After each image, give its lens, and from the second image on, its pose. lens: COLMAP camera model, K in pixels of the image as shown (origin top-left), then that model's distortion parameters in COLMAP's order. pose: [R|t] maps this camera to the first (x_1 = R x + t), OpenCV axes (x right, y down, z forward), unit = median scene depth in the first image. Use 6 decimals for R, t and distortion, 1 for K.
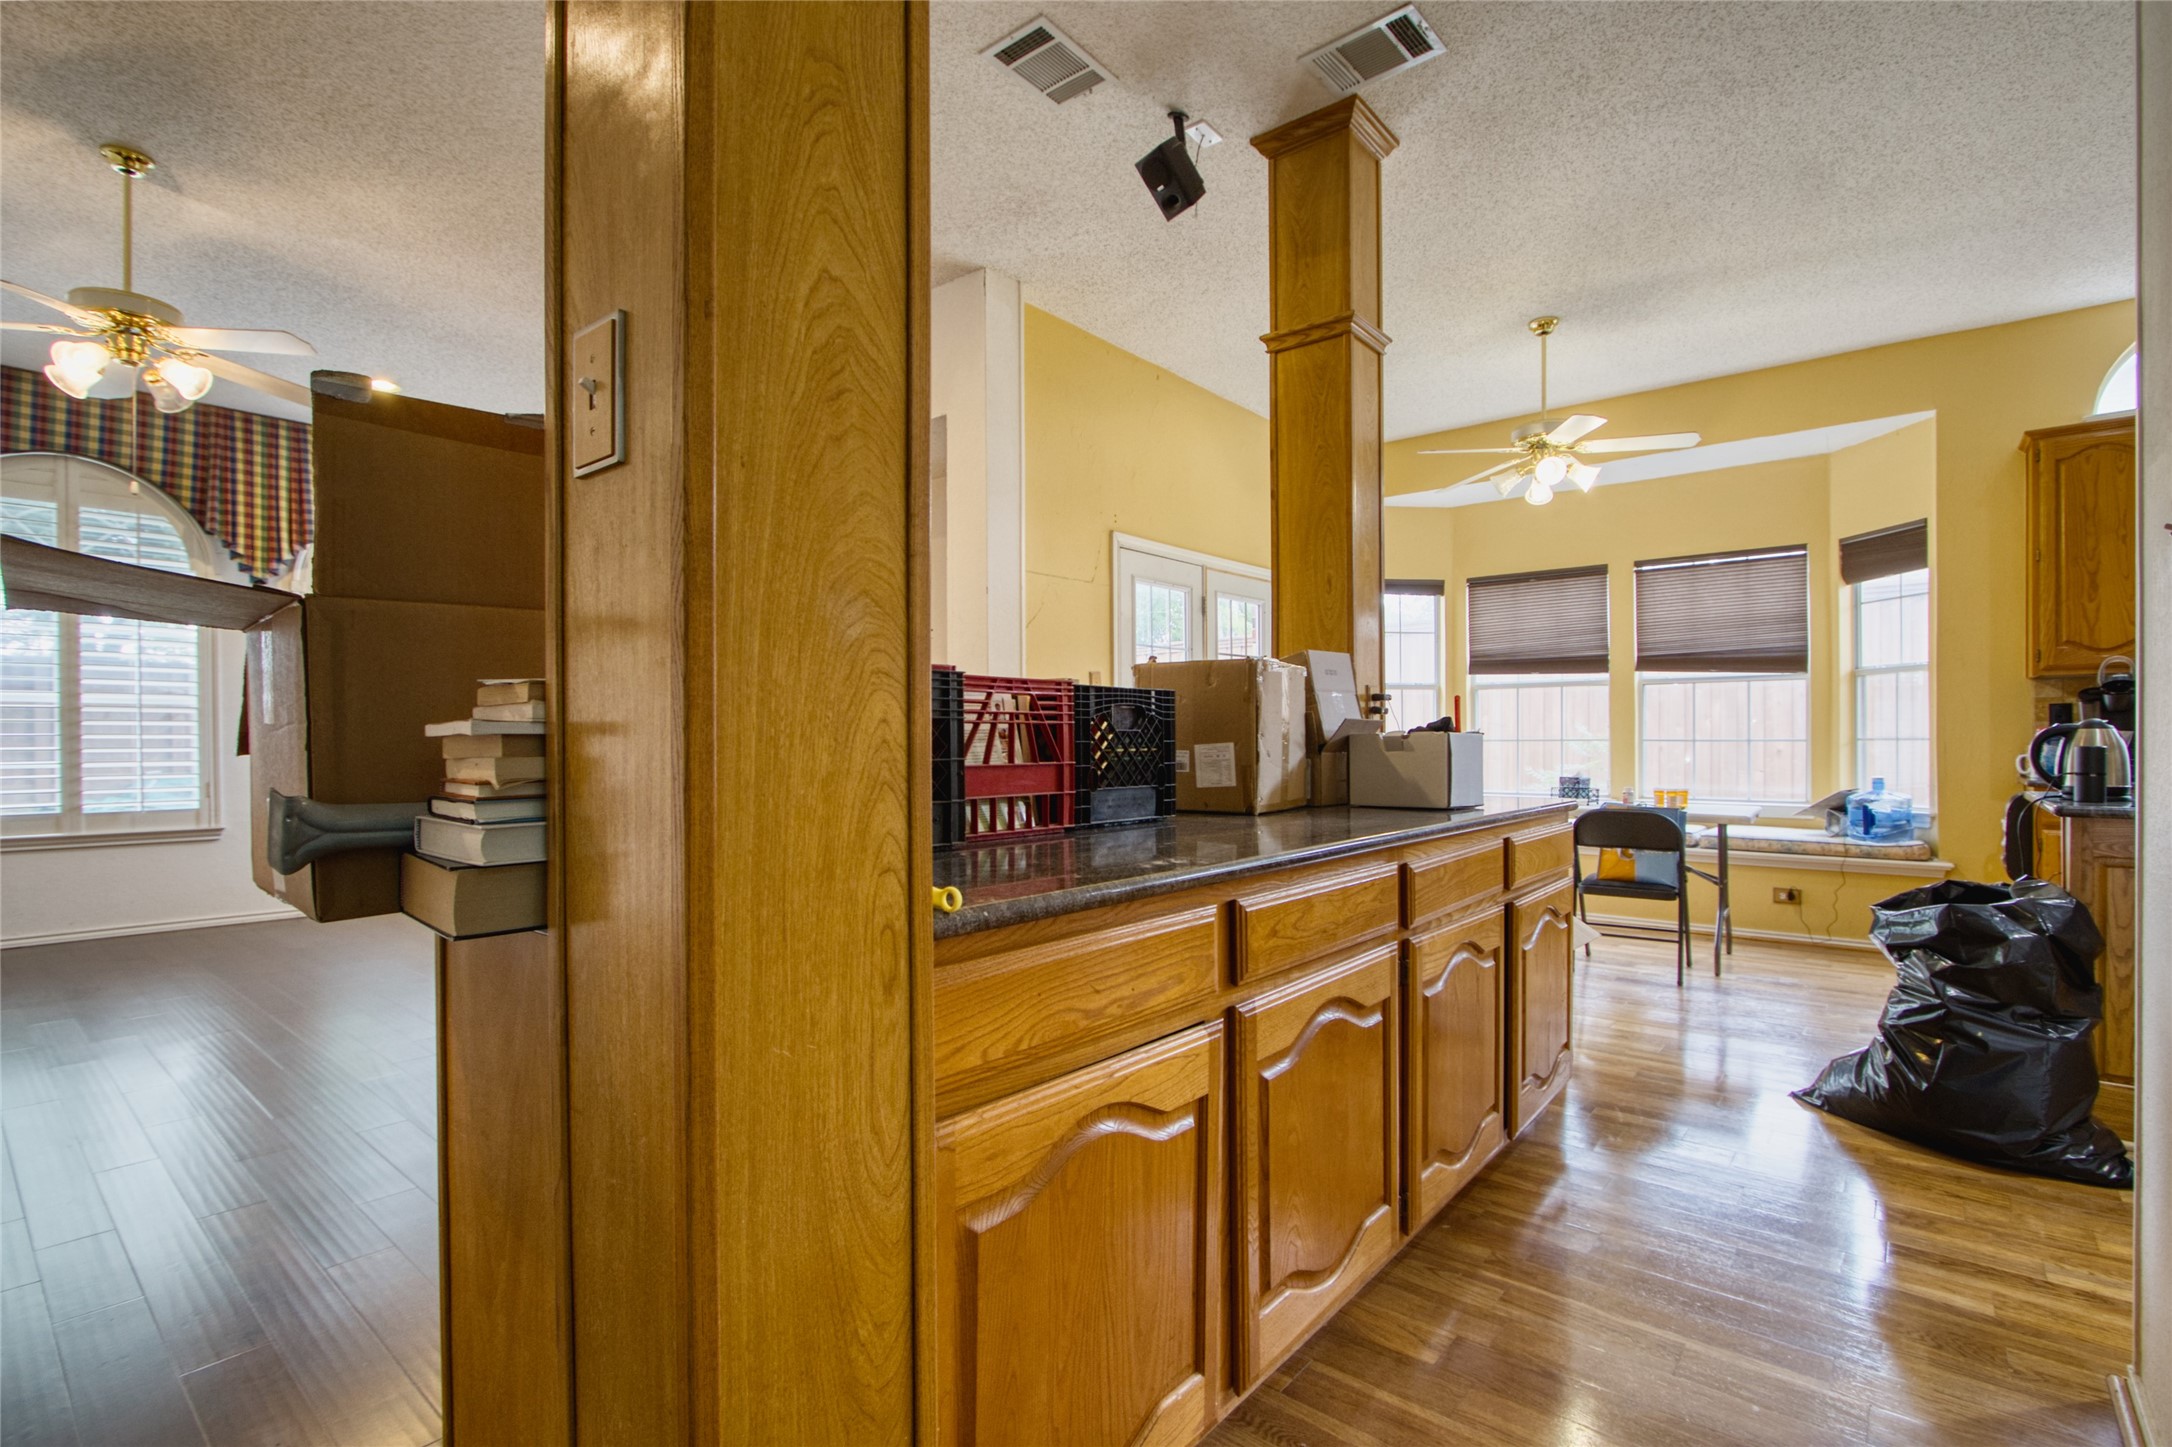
lens RADIAL K [[1006.0, 0, 1080.6], [0, 1006.0, 748.5], [0, 0, 1]] dist [-0.018304, 0.002350]
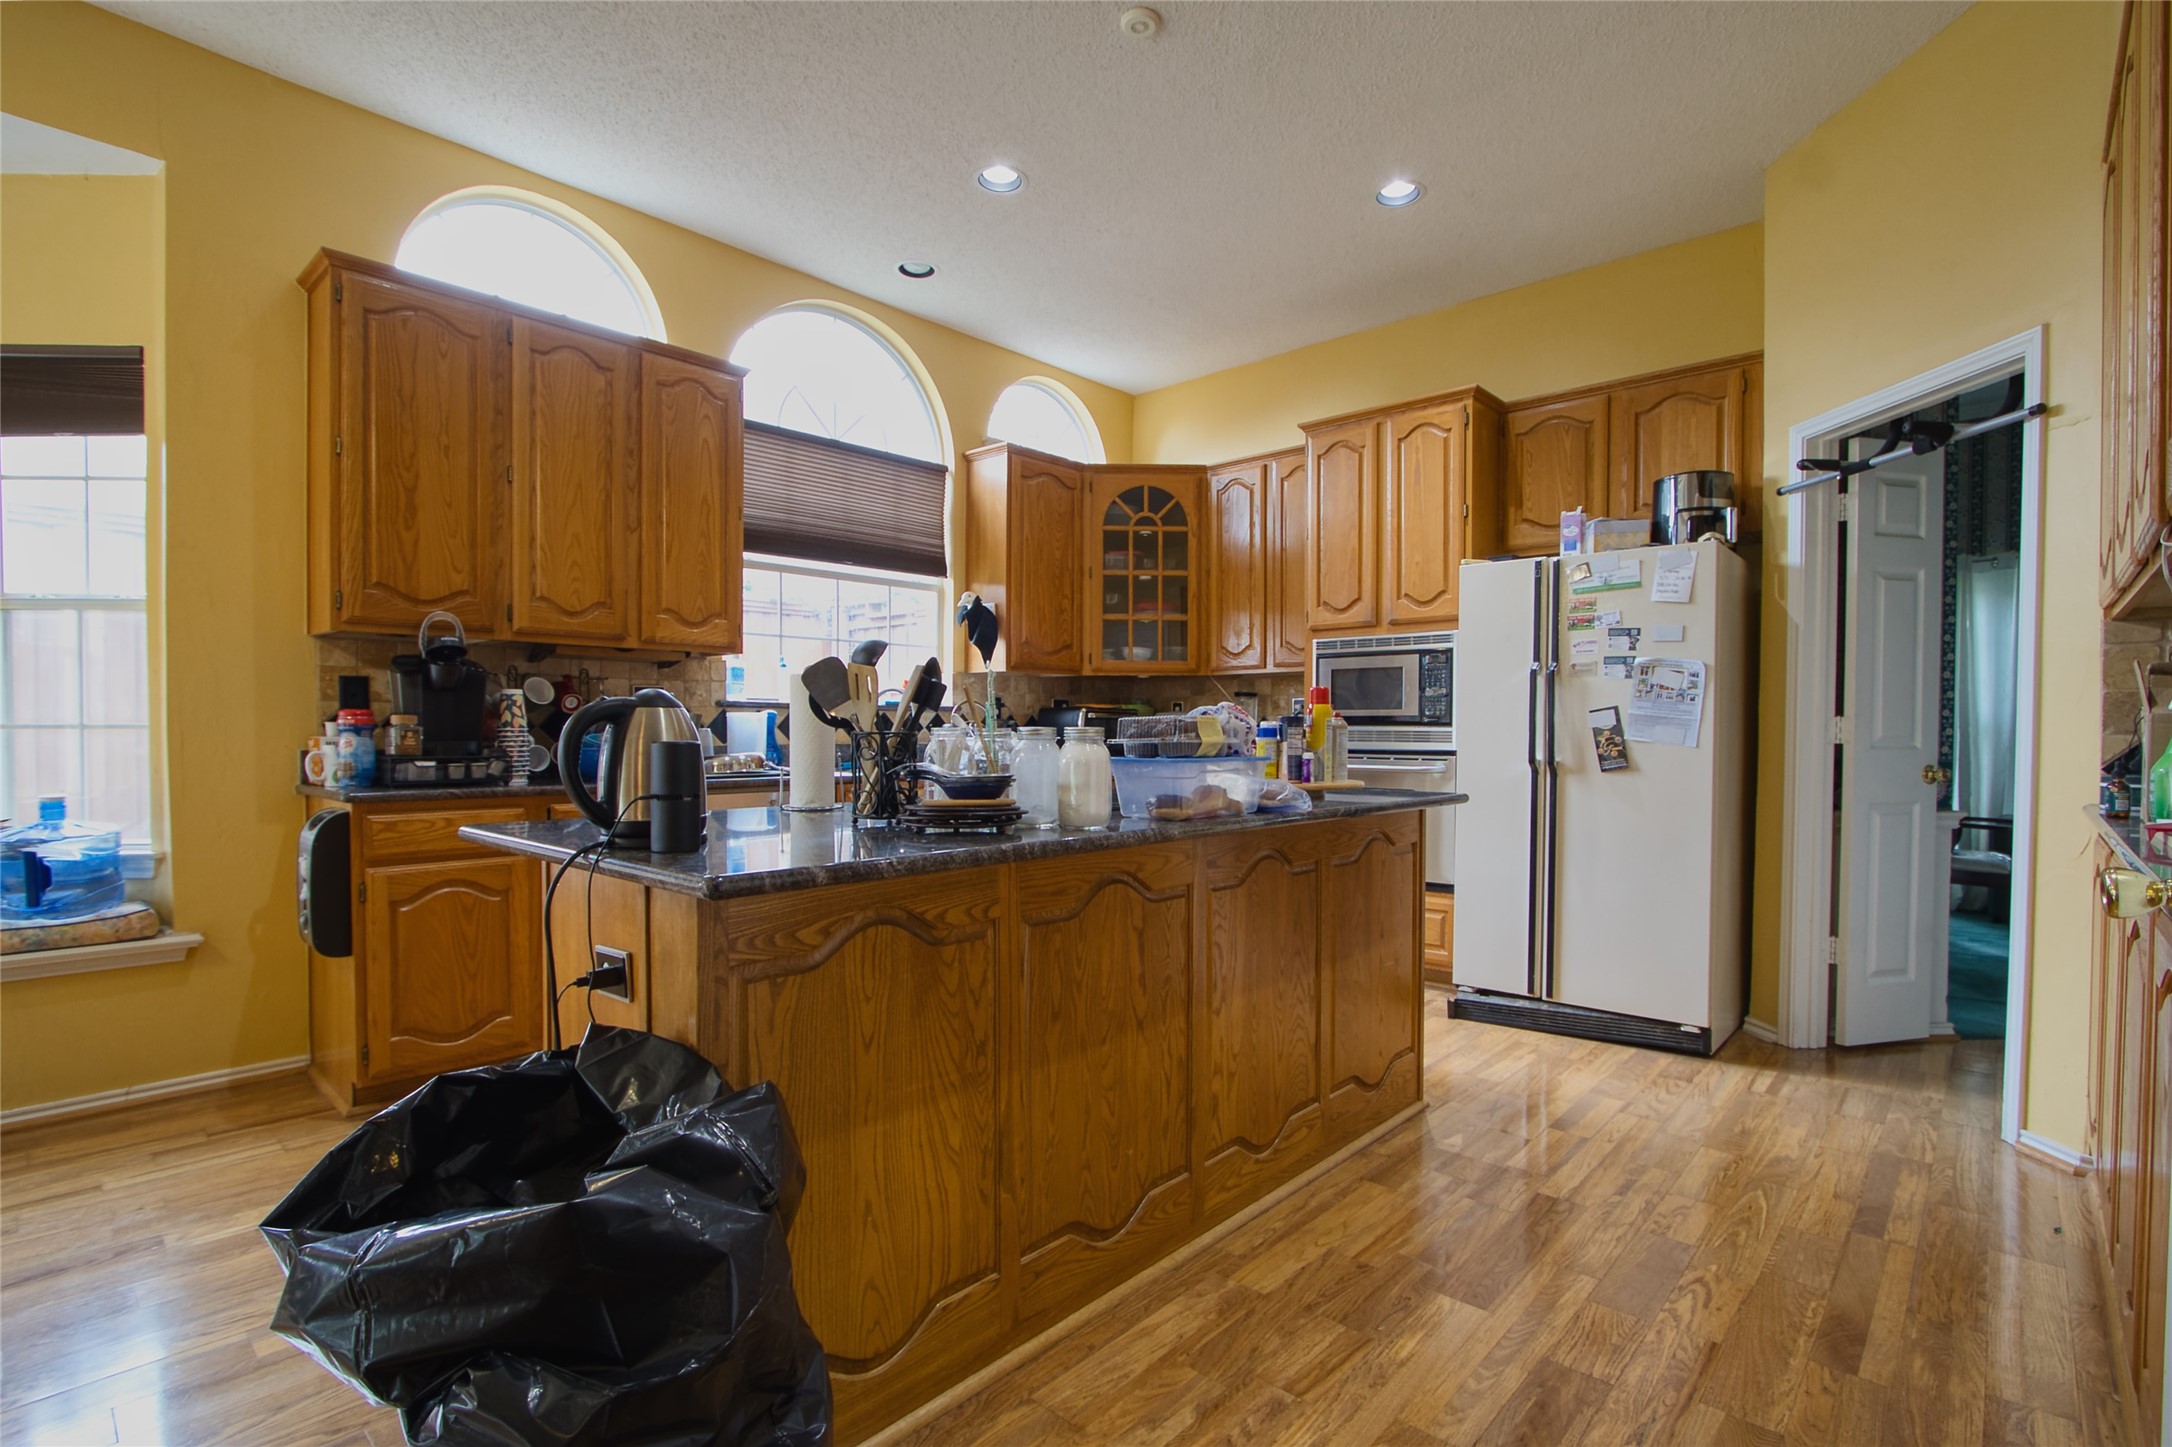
lens RADIAL K [[1033.7, 0, 1087.9], [0, 1033.7, 740.2], [0, 0, 1]] dist [-0.035367, 0.017167]
pose [[0.037764, -0.009556, 0.999241, 0.301028], [0.005768, 0.999940, 0.009344, -0.004390], [-0.999270, 0.005411, 0.037817, 0.463538]]
